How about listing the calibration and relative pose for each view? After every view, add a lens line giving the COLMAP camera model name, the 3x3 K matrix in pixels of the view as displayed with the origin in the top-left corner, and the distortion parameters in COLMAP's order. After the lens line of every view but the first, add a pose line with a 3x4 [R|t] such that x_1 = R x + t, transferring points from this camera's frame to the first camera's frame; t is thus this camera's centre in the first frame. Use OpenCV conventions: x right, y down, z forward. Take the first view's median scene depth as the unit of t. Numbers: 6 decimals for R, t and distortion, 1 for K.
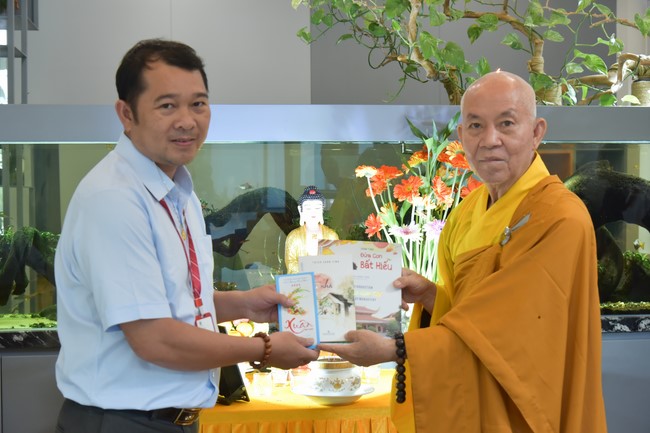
lens RADIAL K [[1083.8, 0, 325.0], [0, 1083.8, 216.5], [0, 0, 1]] dist [-0.032124, 0.035984]
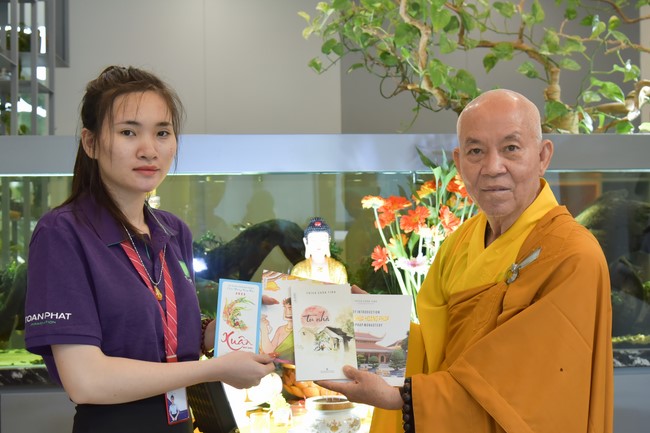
lens RADIAL K [[1004.7, 0, 361.8], [0, 1004.7, 210.4], [0, 0, 1]] dist [-0.024884, 0.127561]
pose [[0.999799, -0.005227, -0.019373, 0.041699], [0.004573, 0.999423, -0.033645, -0.003695], [0.019538, 0.033550, 0.999246, 0.091838]]
